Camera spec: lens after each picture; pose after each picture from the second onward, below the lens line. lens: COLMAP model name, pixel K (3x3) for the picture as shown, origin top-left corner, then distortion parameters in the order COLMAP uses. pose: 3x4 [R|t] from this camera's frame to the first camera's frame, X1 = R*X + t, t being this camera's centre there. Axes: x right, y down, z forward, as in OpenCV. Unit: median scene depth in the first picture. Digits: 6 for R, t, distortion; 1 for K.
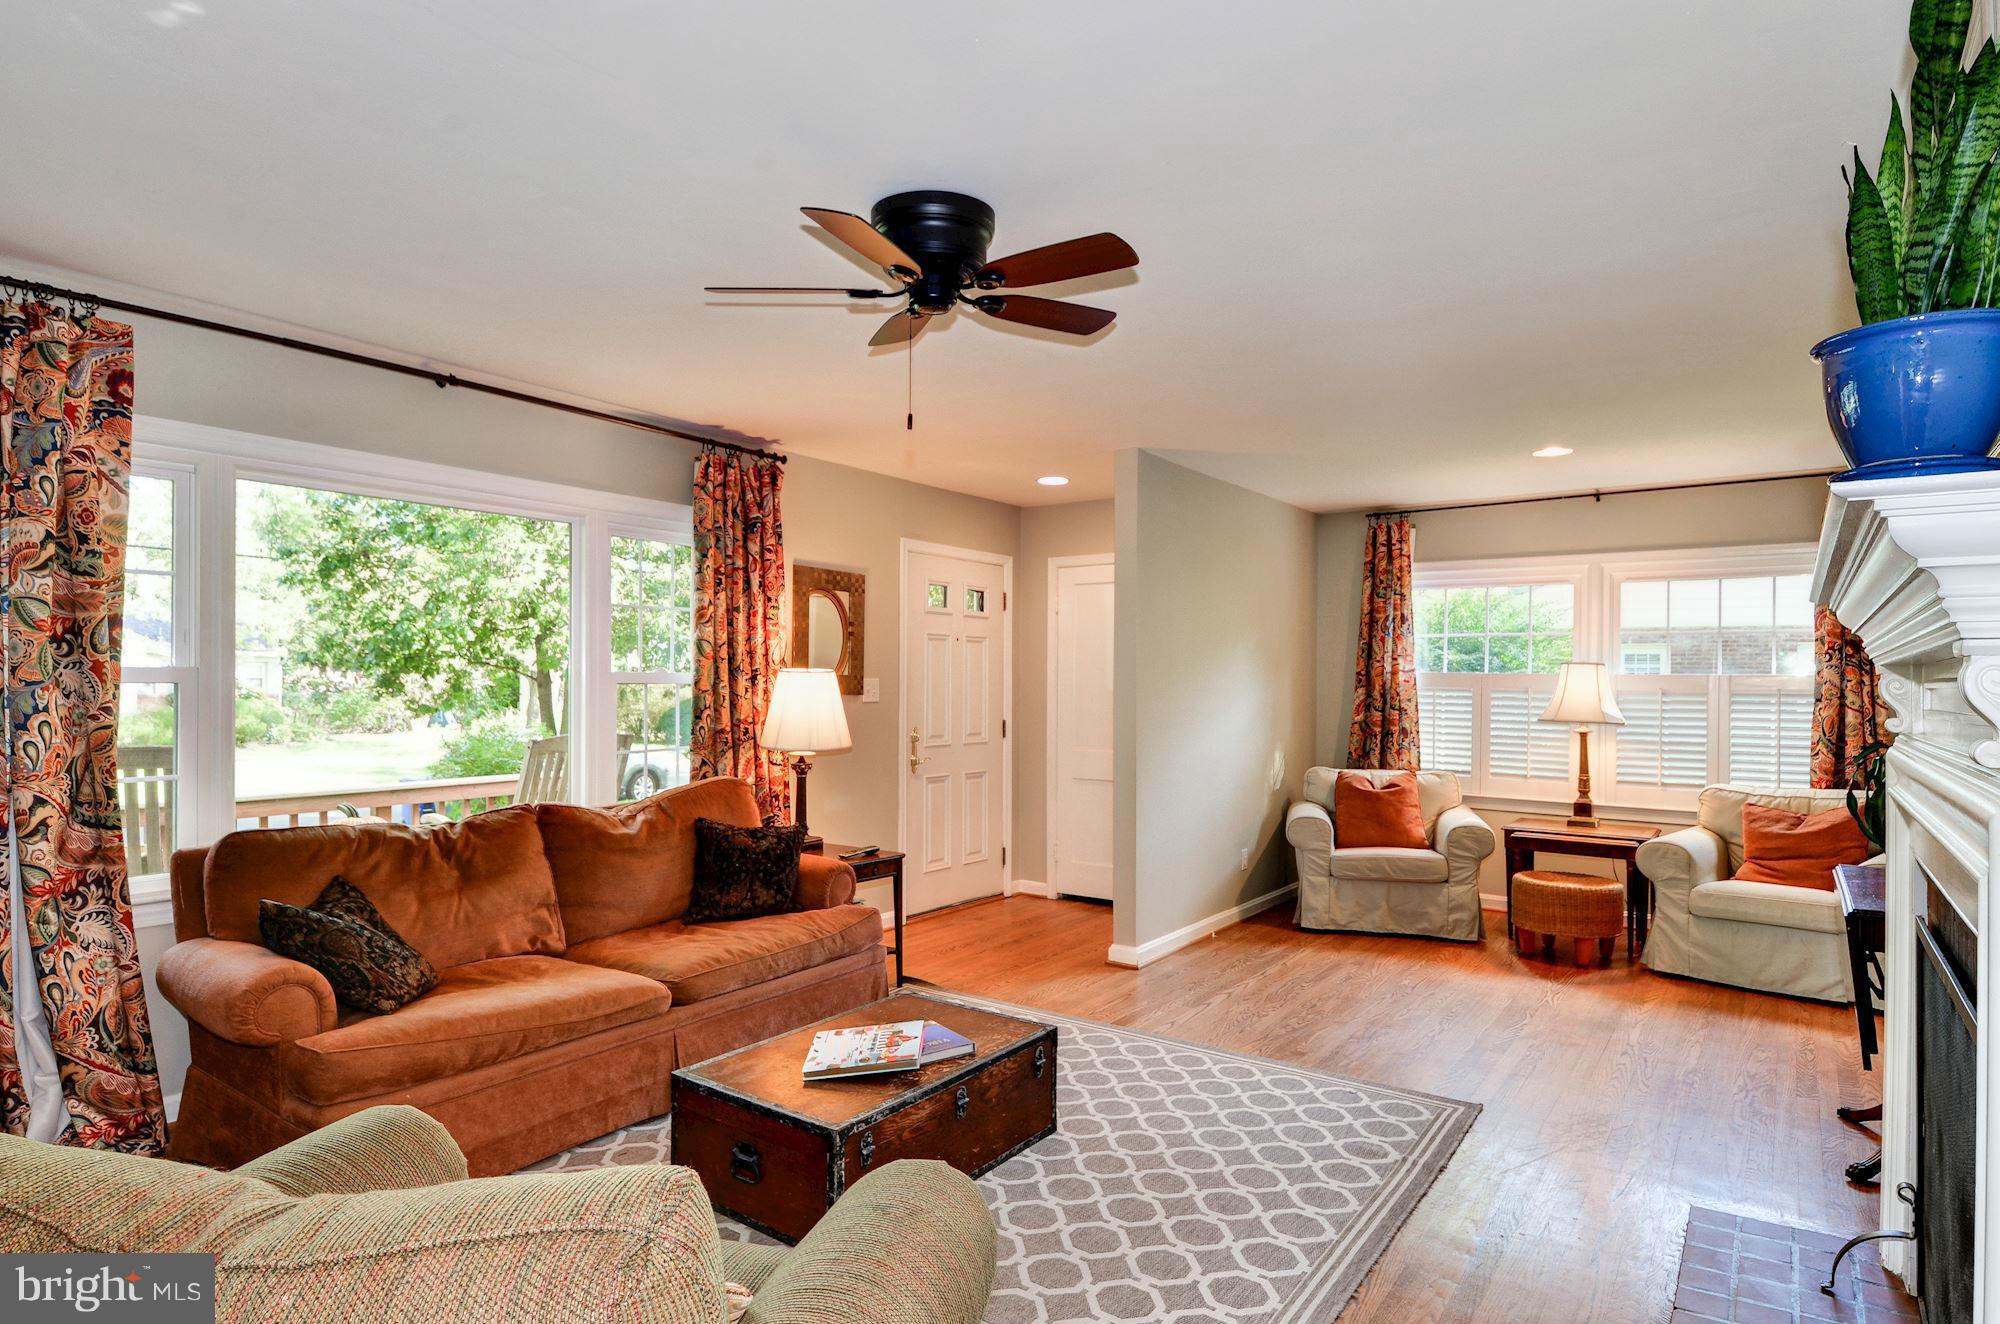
lens RADIAL K [[1062.0, 0, 1000.4], [0, 1062.0, 669.0], [0, 0, 1]] dist [0.007987, 0.000887]
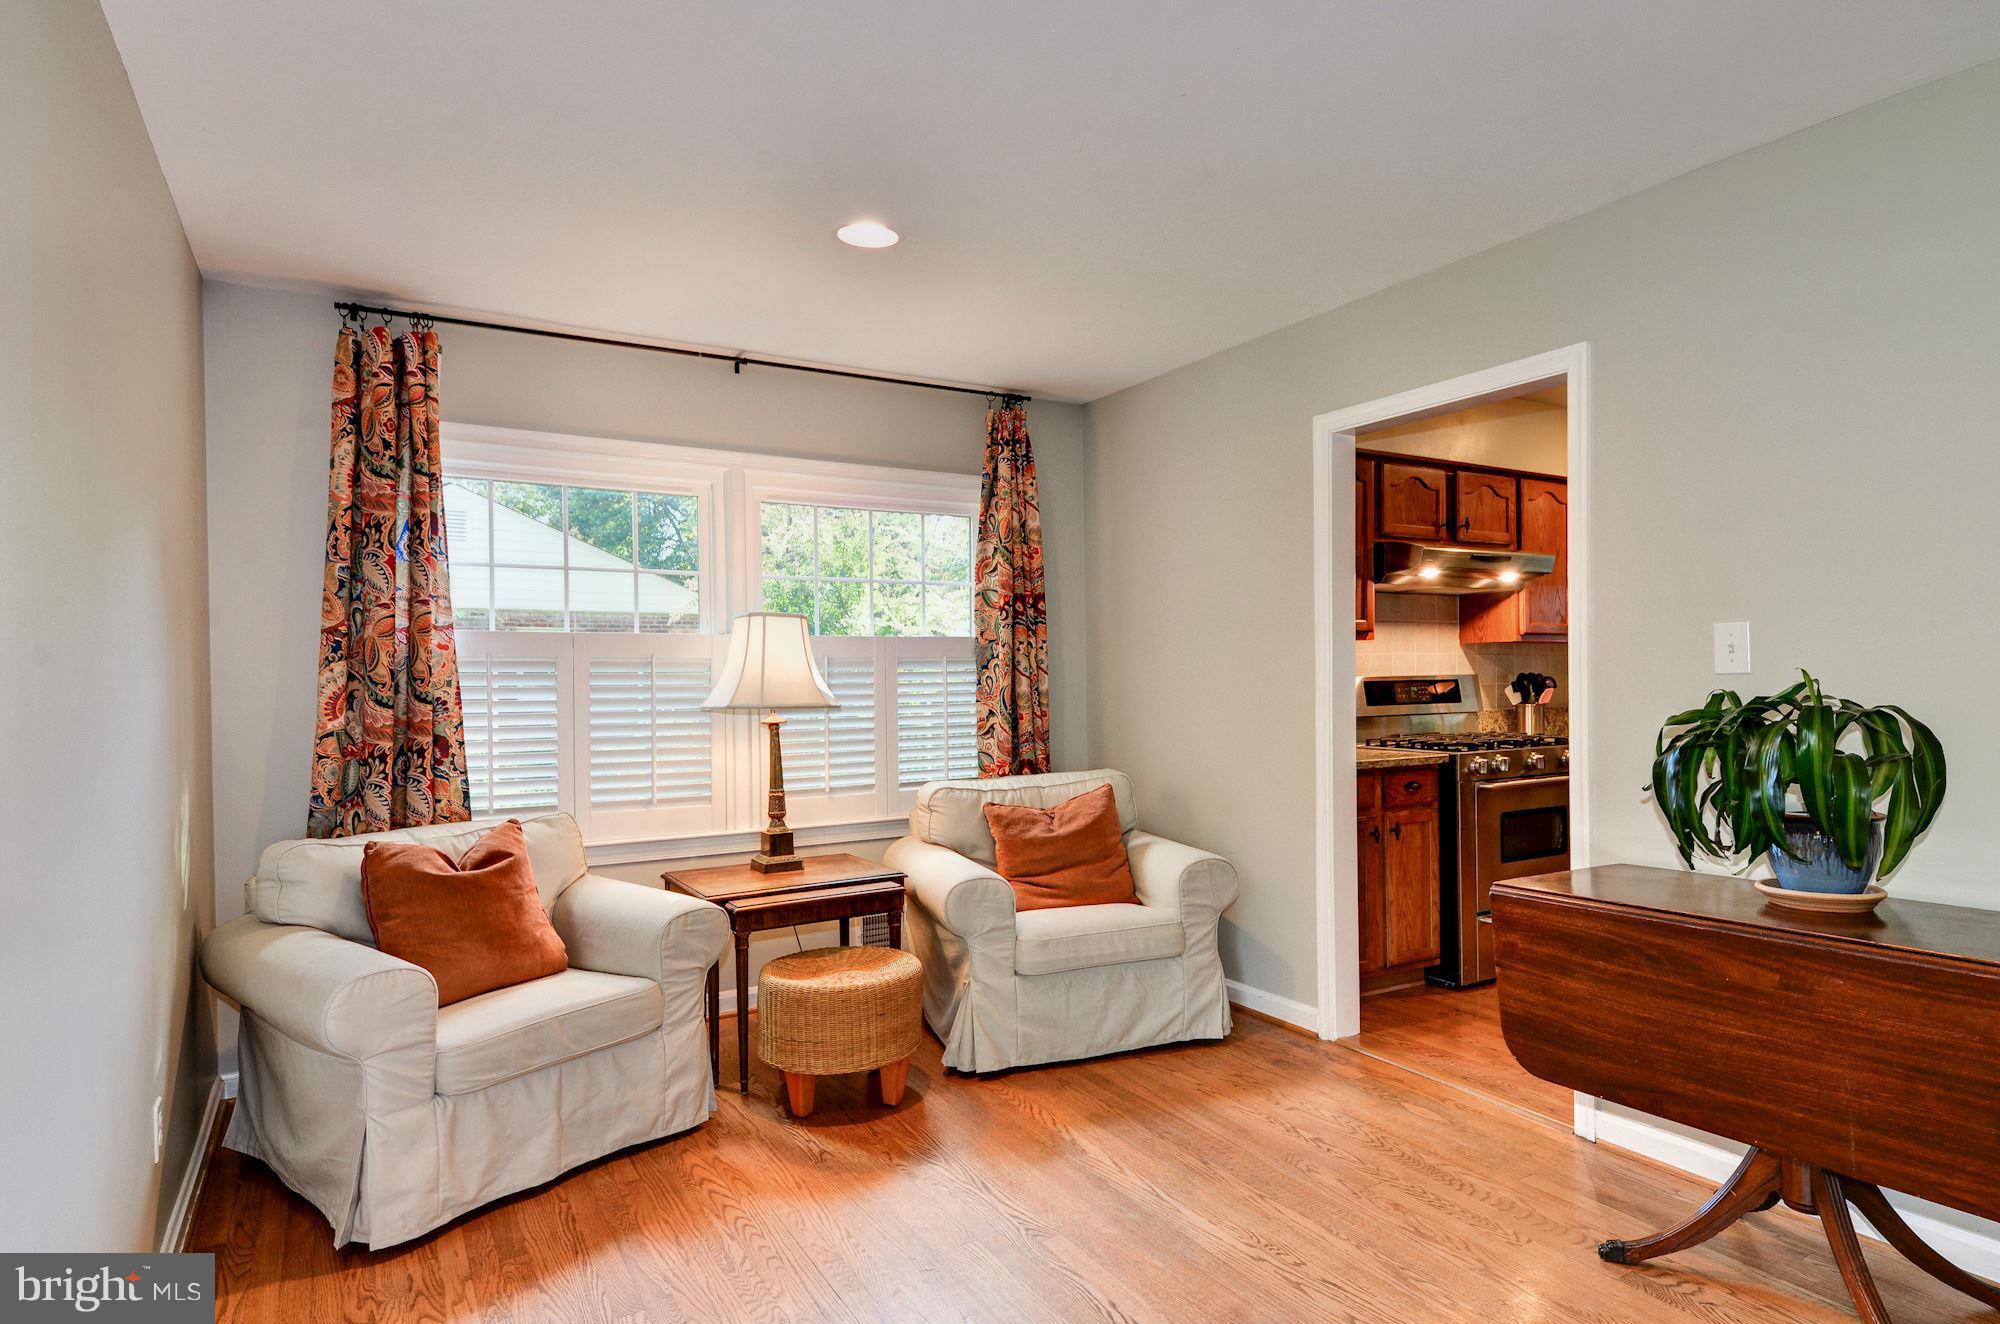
lens RADIAL K [[1062.0, 0, 999.6], [0, 1062.0, 677.7], [0, 0, 1]] dist [0.007987, 0.000887]
pose [[0.390965, -0.016442, 0.920259, 0.014554], [0.007245, 0.999864, 0.014787, 0.022408], [-0.920377, 0.000886, 0.391031, 0.590604]]
